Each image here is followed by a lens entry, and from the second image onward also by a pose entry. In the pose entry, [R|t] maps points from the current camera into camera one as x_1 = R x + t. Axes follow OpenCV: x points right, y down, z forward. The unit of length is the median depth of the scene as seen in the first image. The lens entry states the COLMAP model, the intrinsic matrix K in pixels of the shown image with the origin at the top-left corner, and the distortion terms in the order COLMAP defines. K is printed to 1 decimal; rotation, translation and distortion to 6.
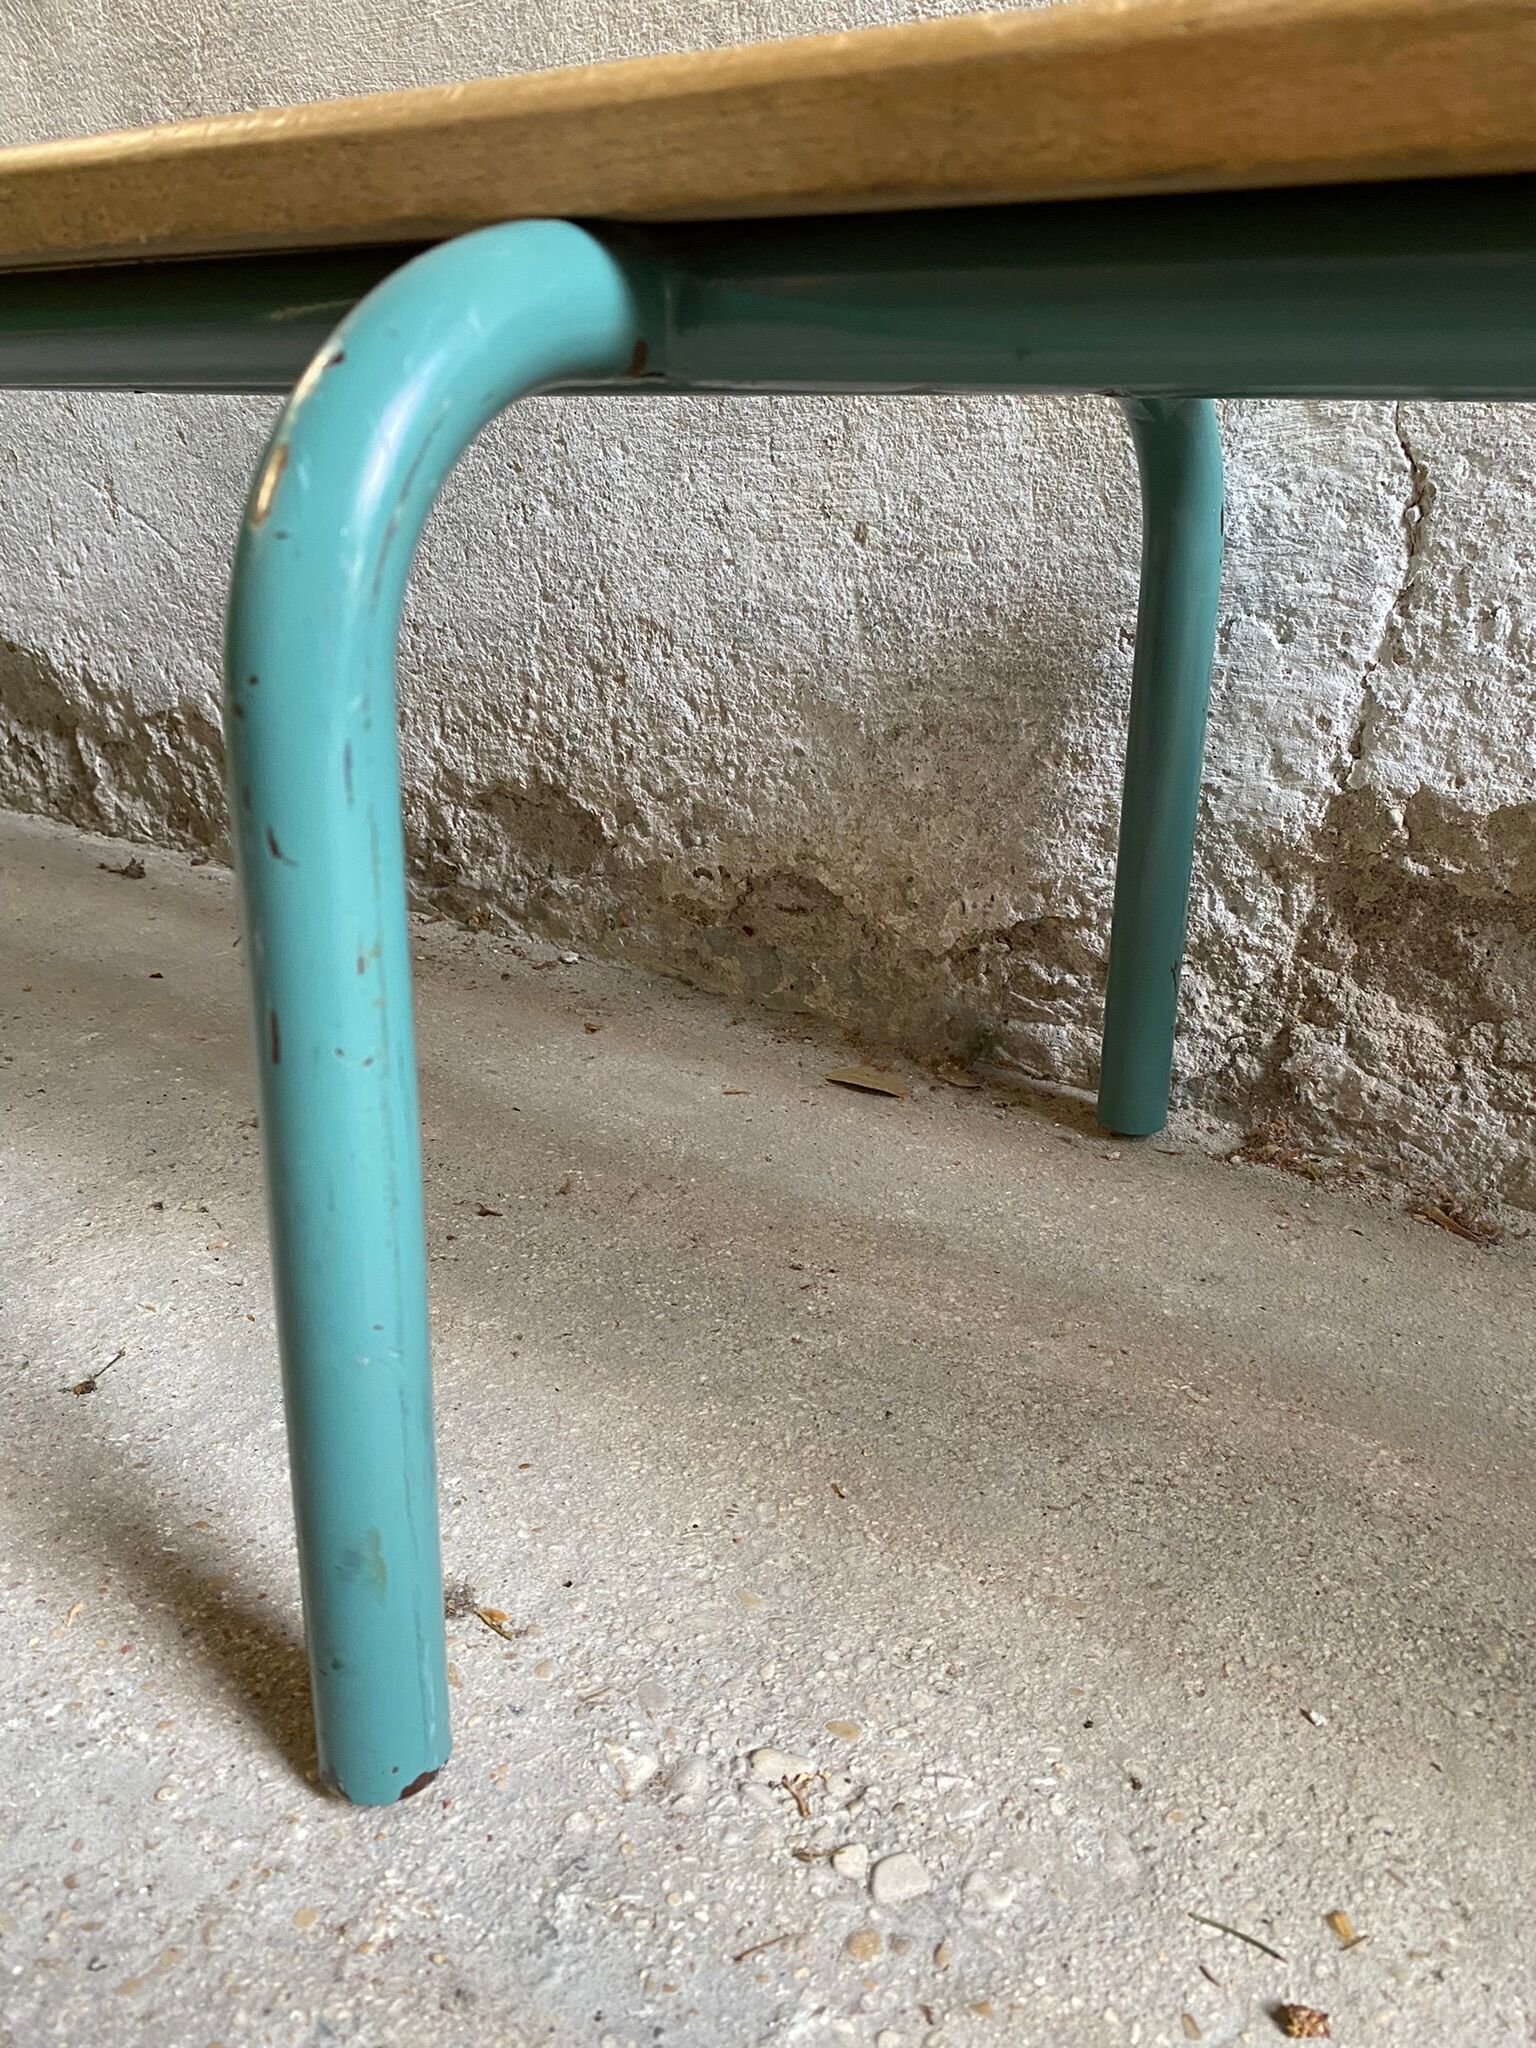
lens RADIAL K [[1598.7, 0, 785.6], [0, 1598.7, 1029.5], [0, 0, 1]] dist [0.014656, 0.001725]
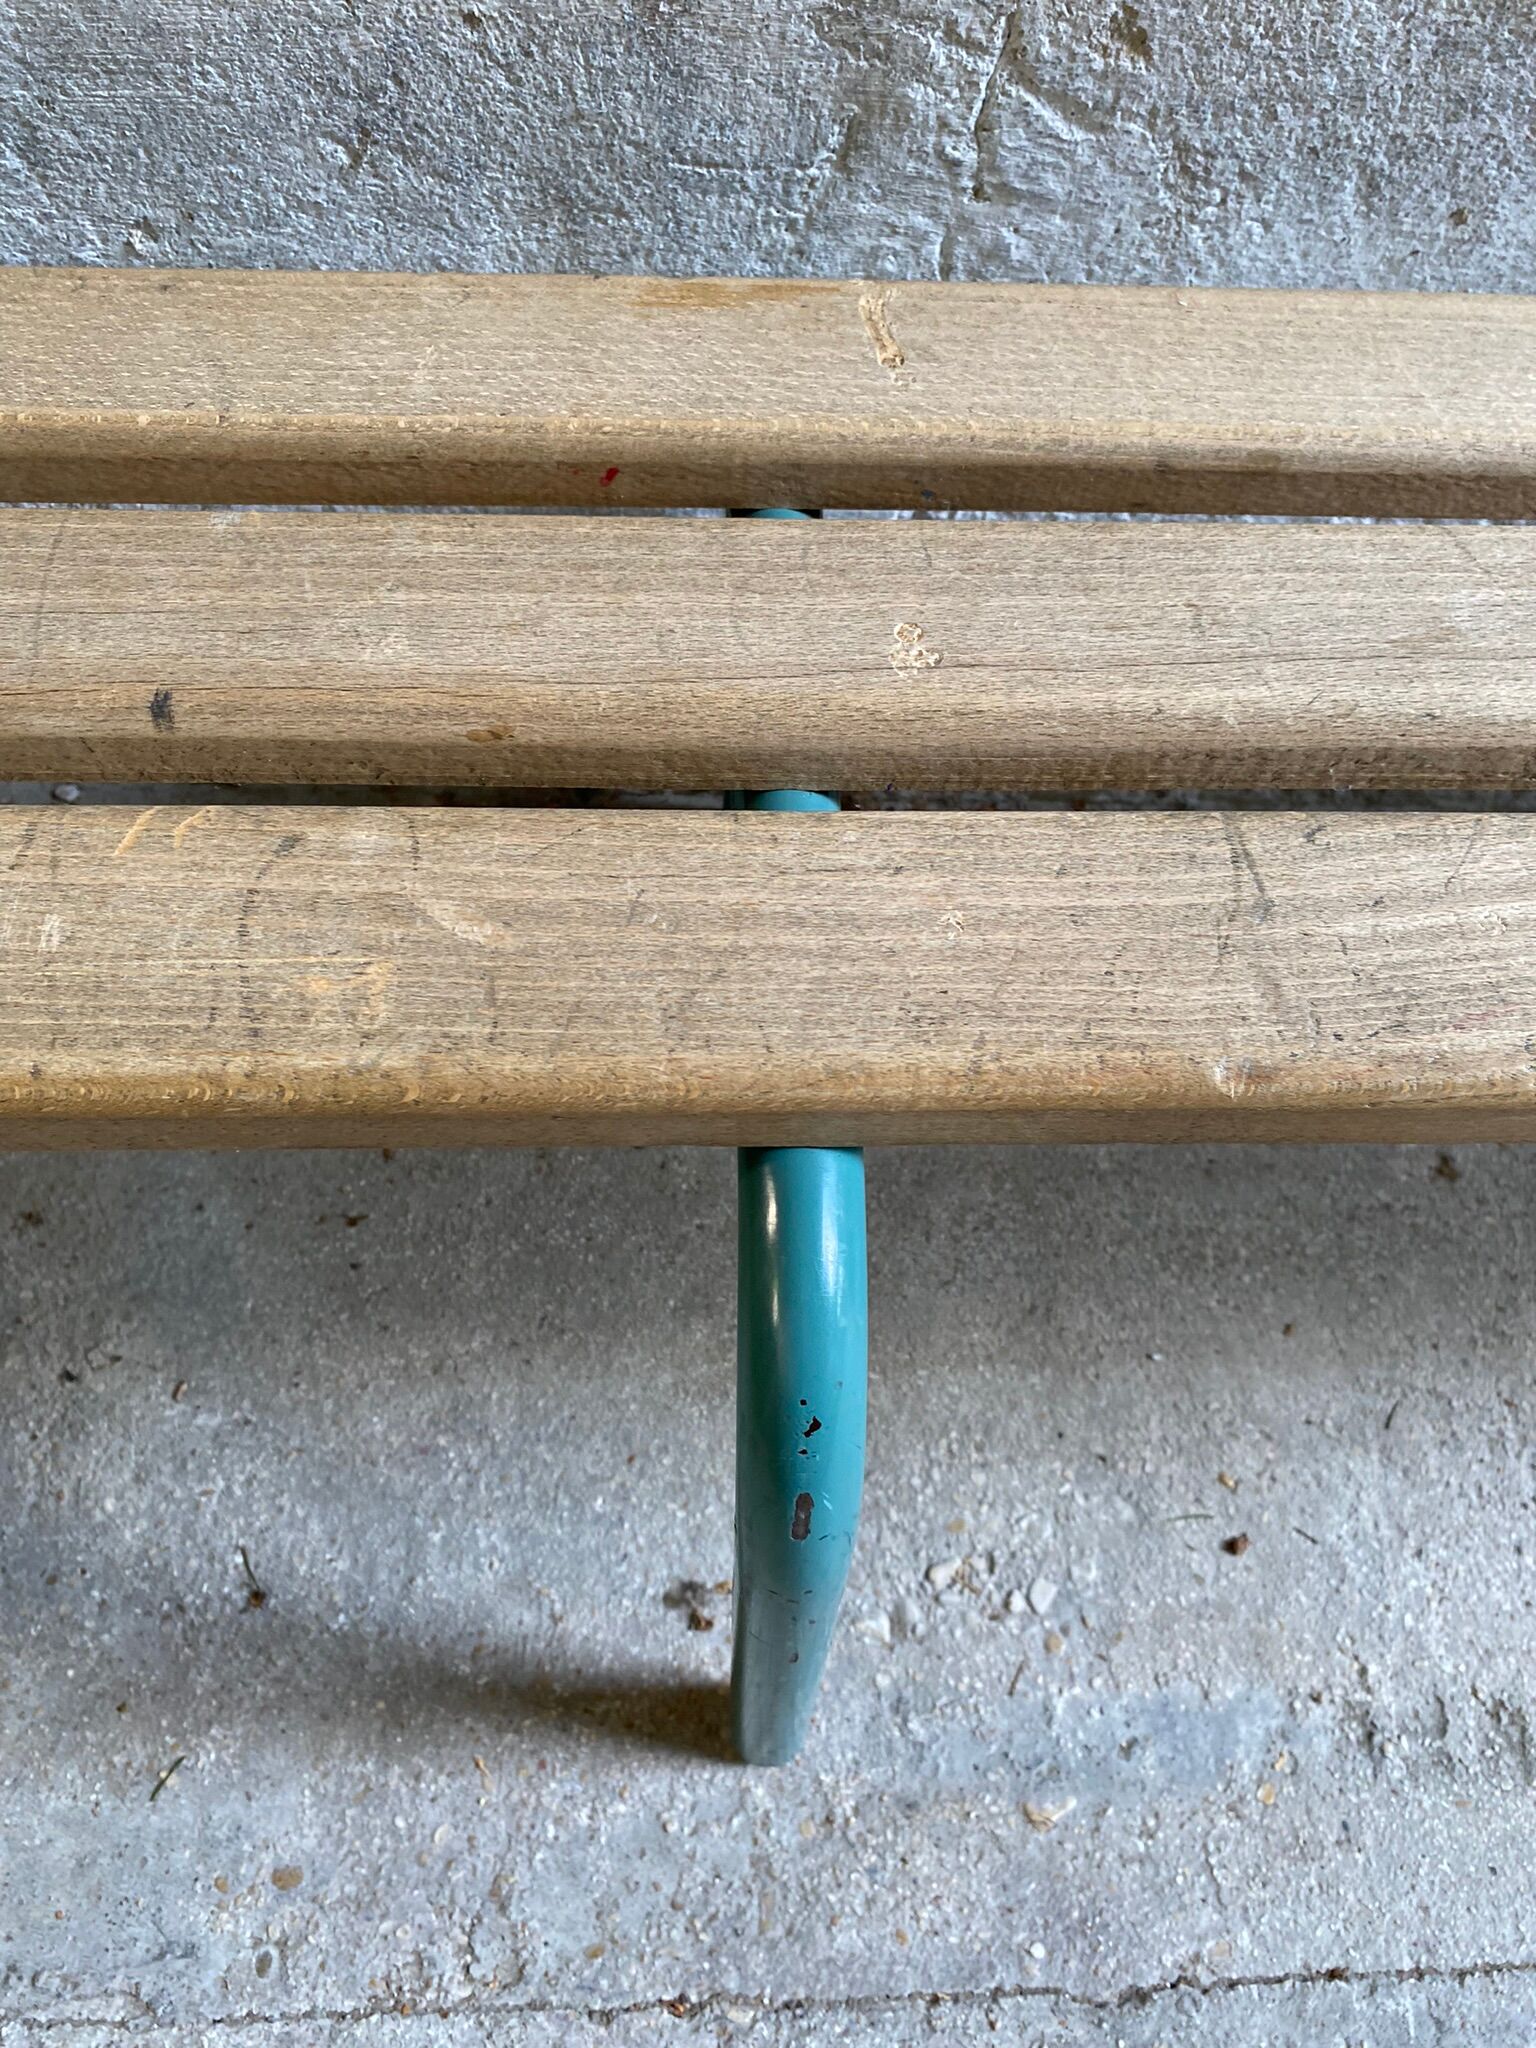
lens RADIAL K [[1611.1, 0, 806.6], [0, 1611.1, 1028.6], [0, 0, 1]] dist [0.017440, -0.017081]
pose [[0.803407, -0.491490, 0.336118, -0.258838], [0.184167, 0.741932, 0.644685, -0.688300], [-0.566233, -0.456042, 0.686590, 0.107030]]
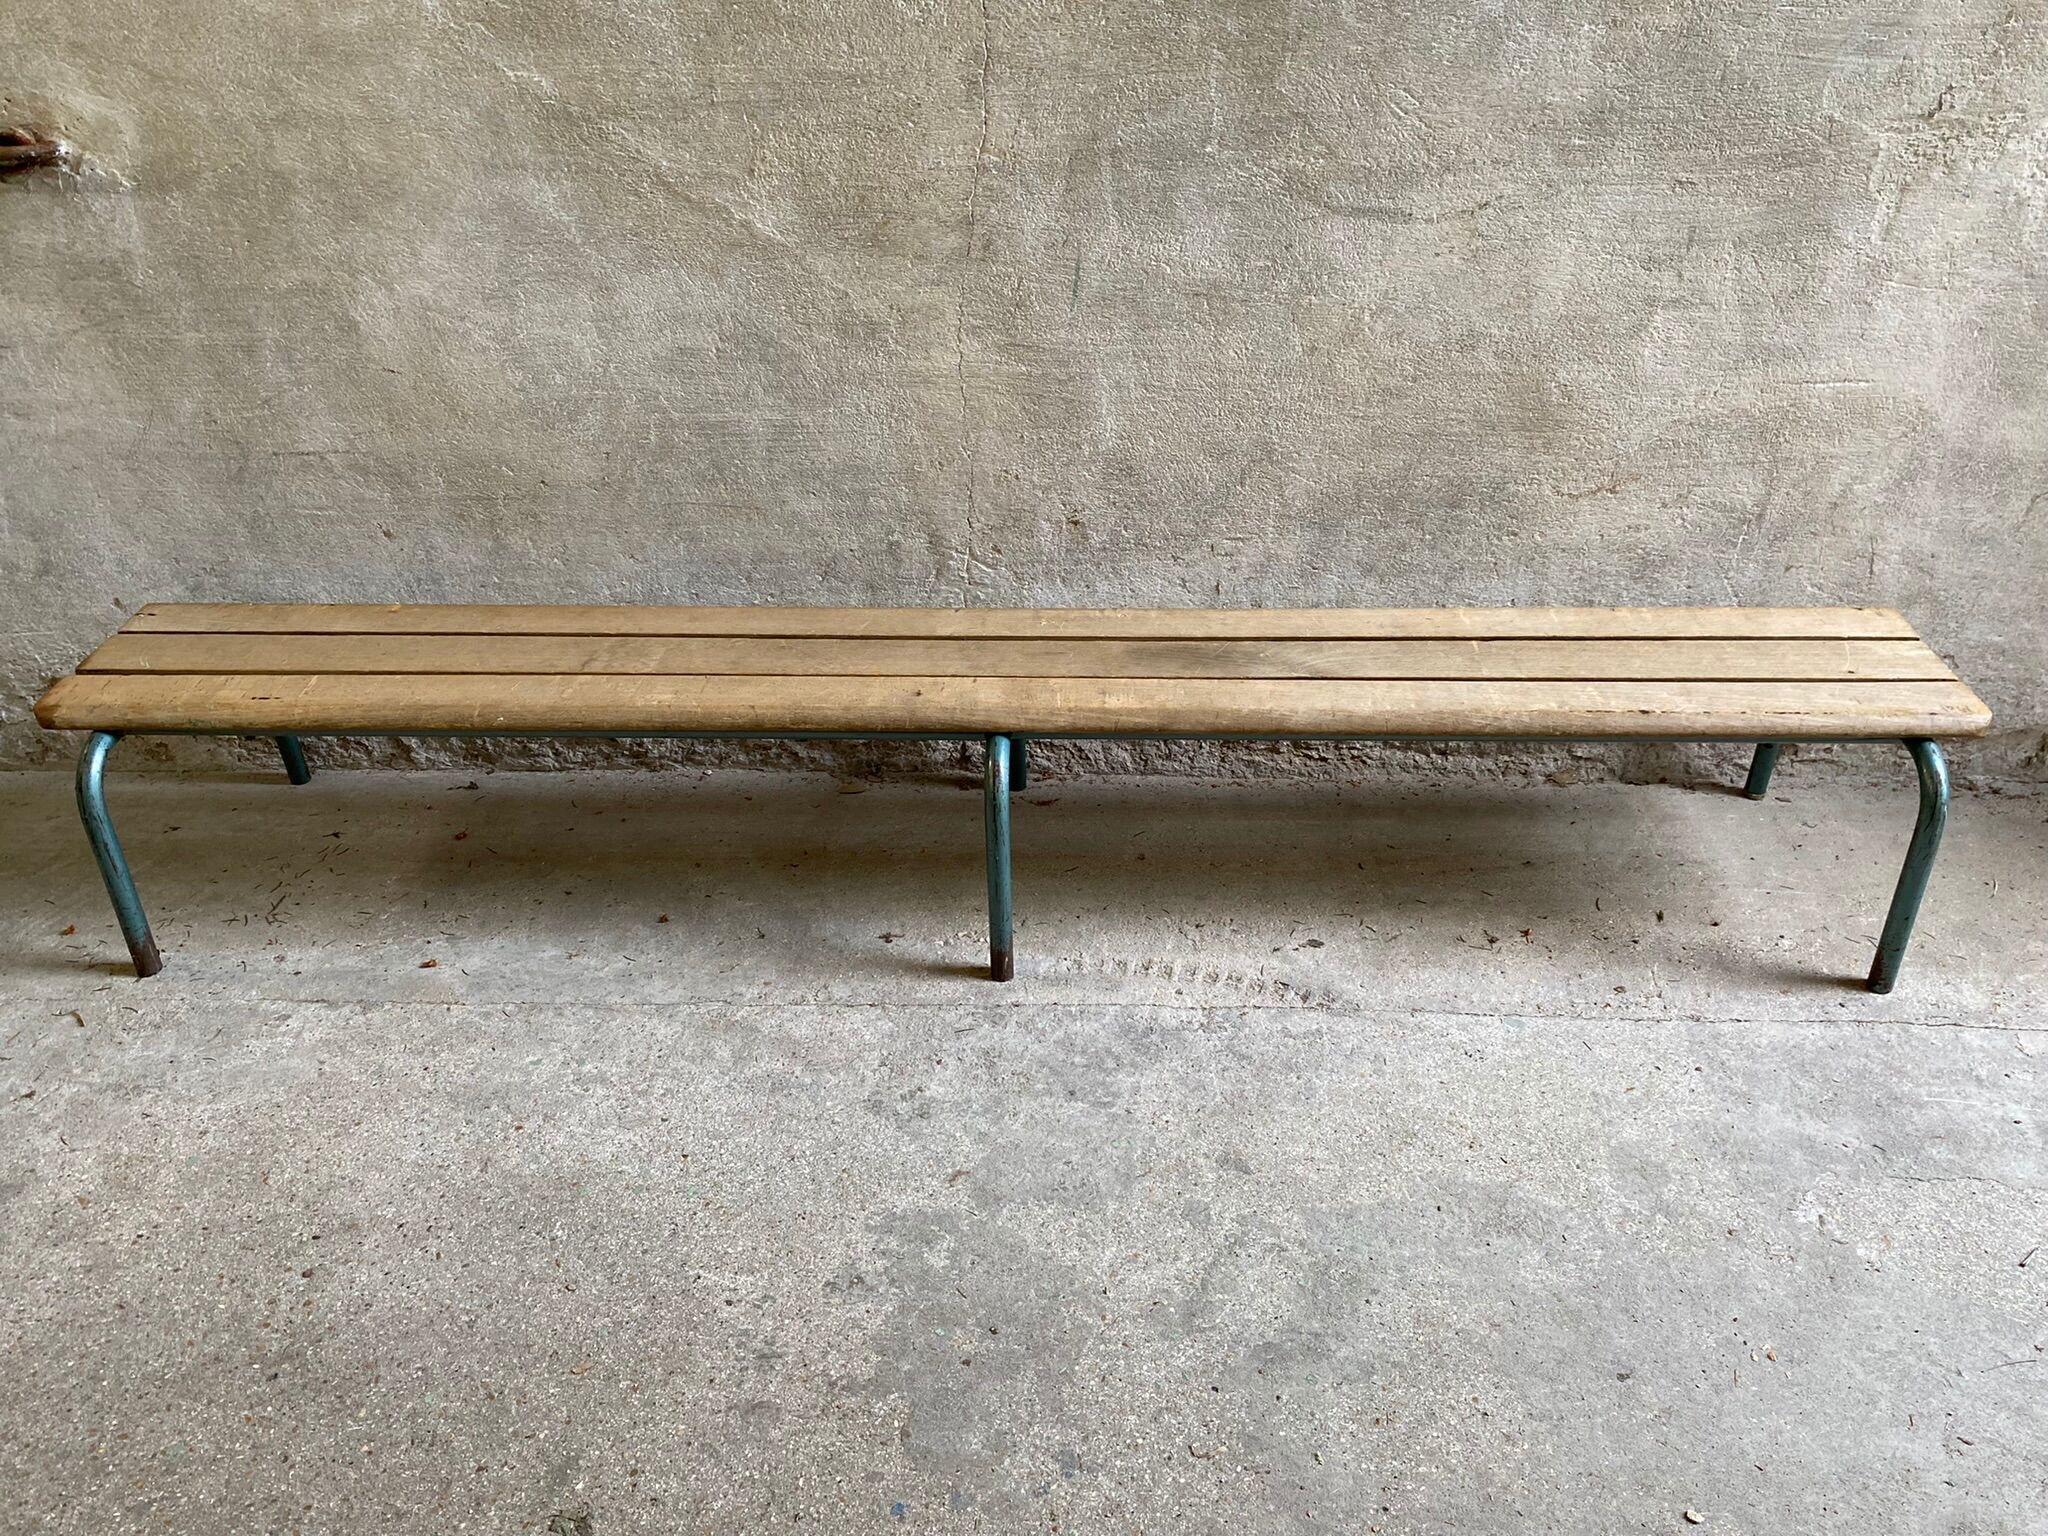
lens RADIAL K [[1565.1, 0, 1049.4], [0, 1565.1, 749.5], [0, 0, 1]] dist [0.018129, -0.014721]
pose [[0.828799, -0.306385, 0.468210, -1.347301], [0.218910, 0.947617, 0.232596, -0.875692], [-0.514948, -0.090279, 0.852454, -2.423340]]
